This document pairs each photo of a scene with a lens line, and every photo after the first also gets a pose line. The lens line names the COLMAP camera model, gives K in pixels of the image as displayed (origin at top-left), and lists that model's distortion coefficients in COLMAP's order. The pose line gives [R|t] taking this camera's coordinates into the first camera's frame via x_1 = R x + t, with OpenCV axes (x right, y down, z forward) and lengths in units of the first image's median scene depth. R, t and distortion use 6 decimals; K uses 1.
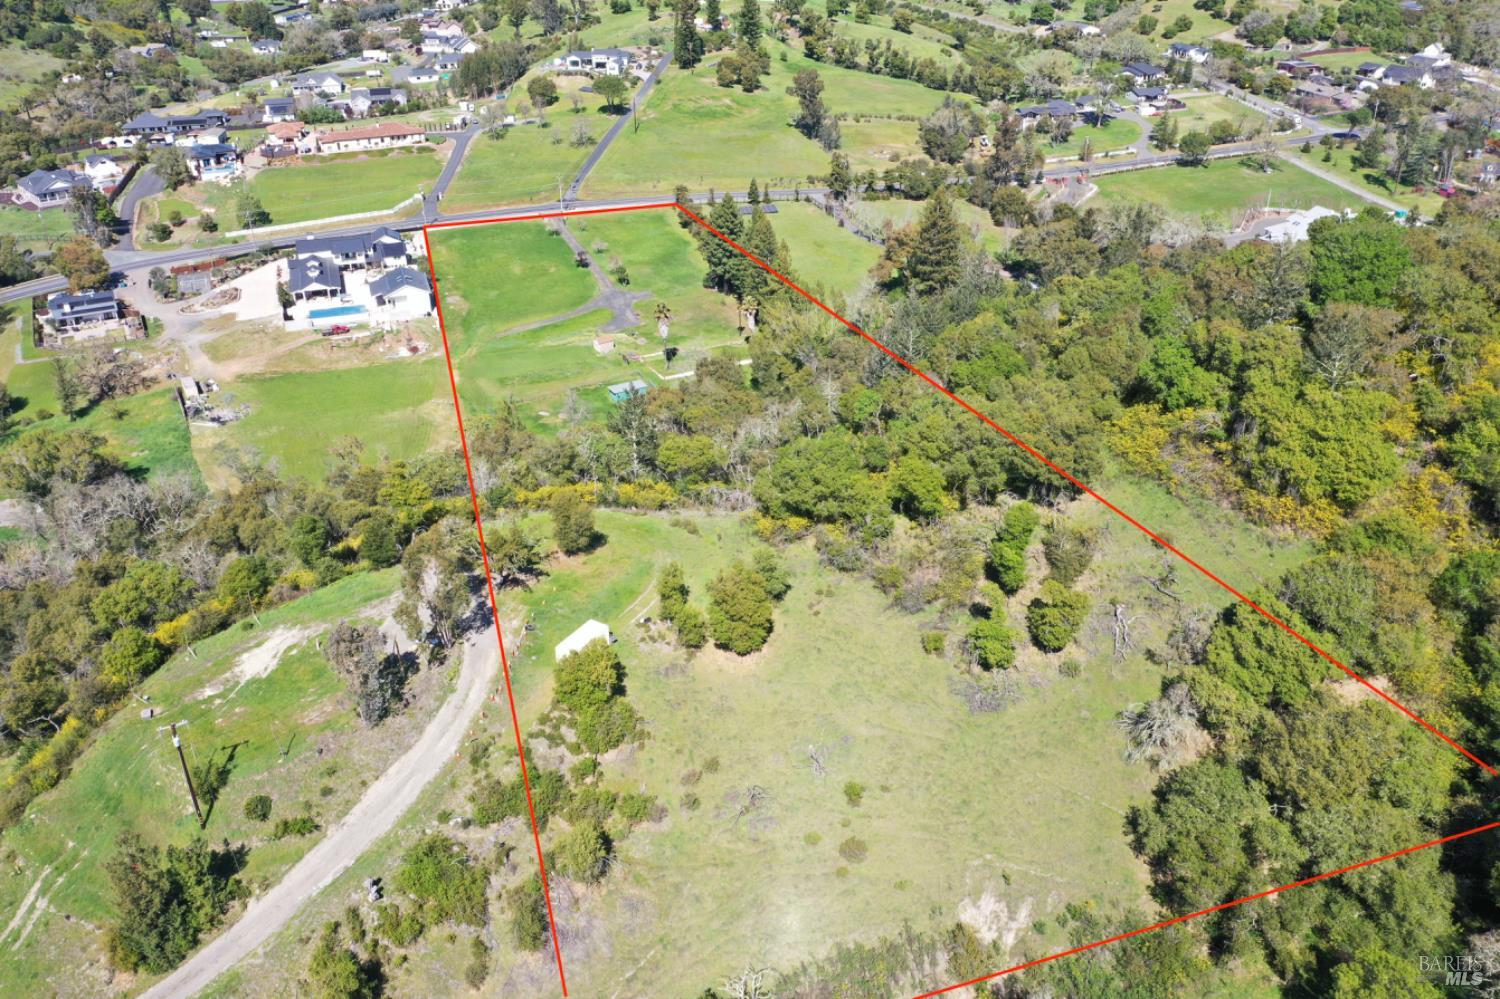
lens RADIAL K [[1210.5, 0, 750.0], [0, 1210.5, 499.5], [0, 0, 1]] dist [-0.000790, -0.004821]
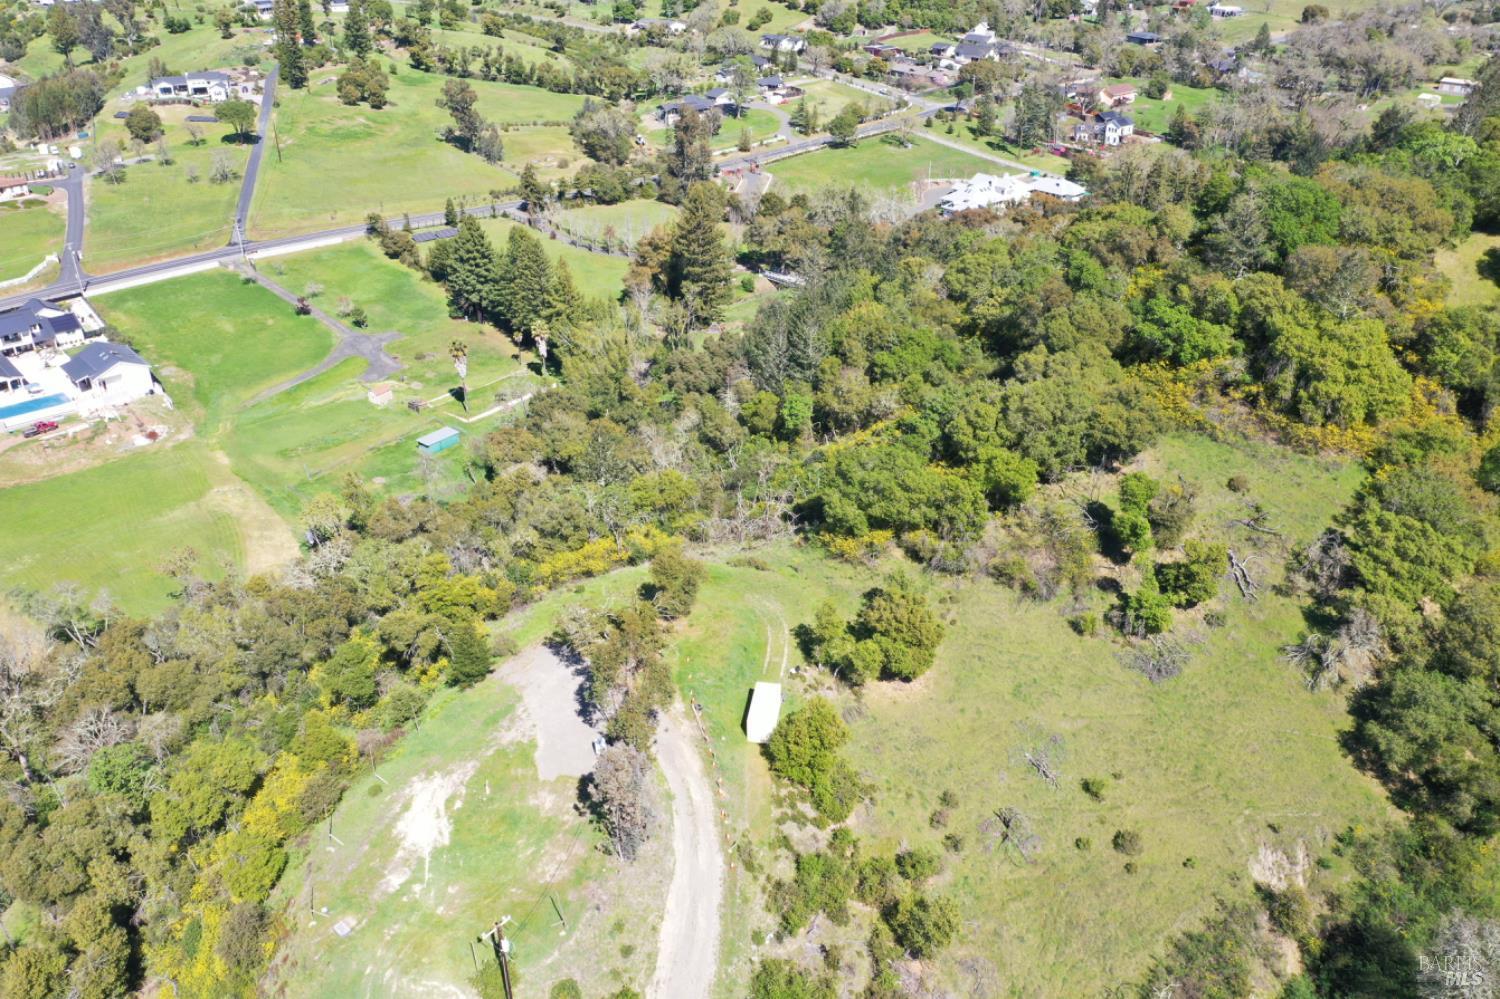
lens RADIAL K [[1210.5, 0, 750.0], [0, 1210.5, 499.5], [0, 0, 1]] dist [-0.000790, -0.004821]
pose [[0.919965, -0.182648, 0.346848, -0.137356], [0.183648, 0.982525, 0.030292, -0.020534], [-0.346320, 0.035830, 0.937432, 0.047444]]
